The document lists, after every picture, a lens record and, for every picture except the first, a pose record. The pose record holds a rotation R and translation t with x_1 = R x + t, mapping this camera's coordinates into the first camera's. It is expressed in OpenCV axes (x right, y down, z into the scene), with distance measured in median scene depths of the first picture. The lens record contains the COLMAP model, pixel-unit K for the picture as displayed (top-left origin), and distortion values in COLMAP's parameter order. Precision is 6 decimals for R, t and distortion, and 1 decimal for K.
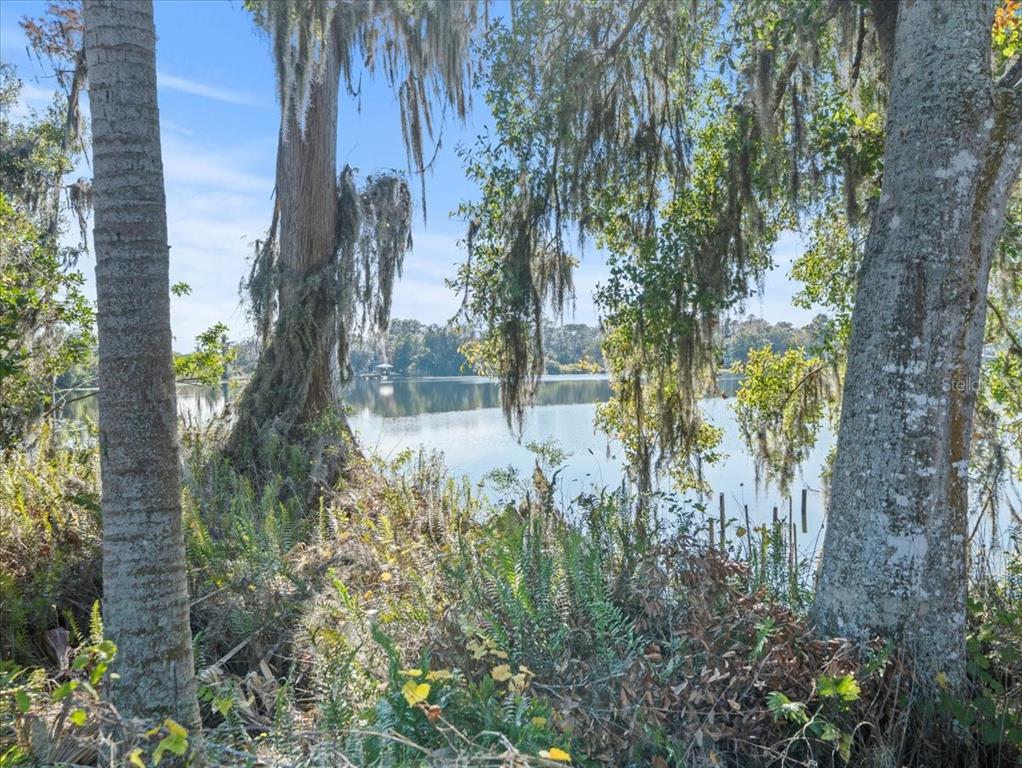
lens RADIAL K [[768.0, 0, 511.0], [0, 768.0, 384.0], [0, 0, 1]] dist [-0.005363, -0.008324]
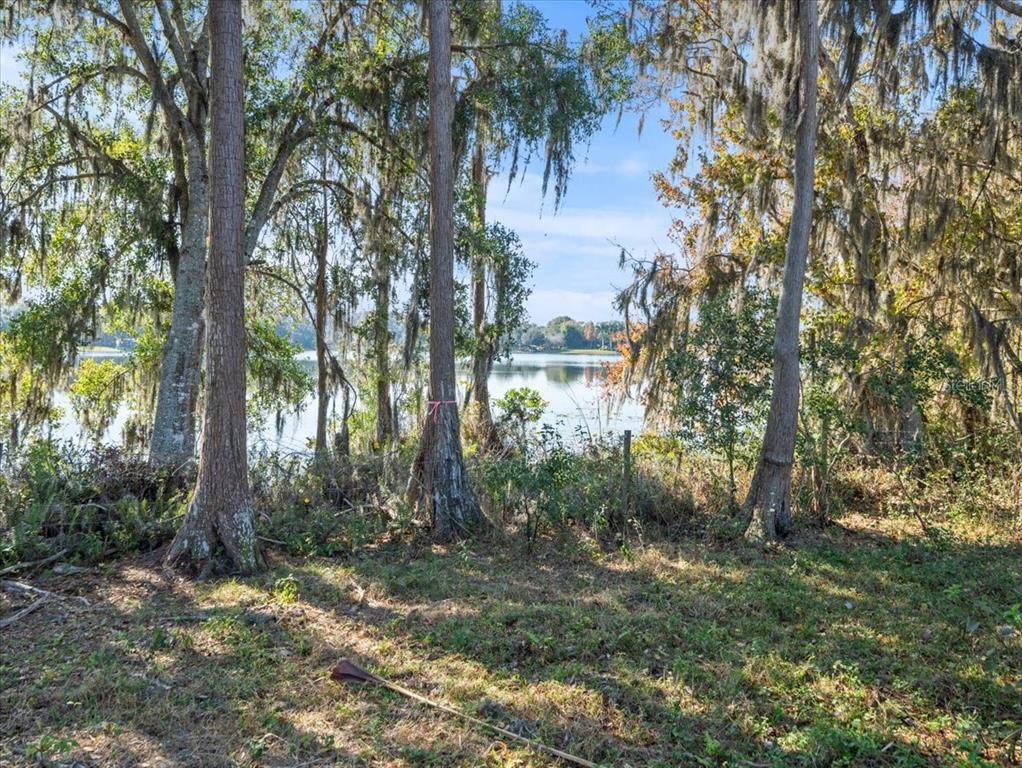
lens RADIAL K [[768.0, 0, 511.0], [0, 768.0, 384.0], [0, 0, 1]] dist [-0.005363, -0.008324]
pose [[0.613086, -0.000479, 0.790016, -0.438052], [-0.018008, 0.999732, 0.014582, -0.035004], [-0.789811, -0.023166, 0.612913, -0.776992]]
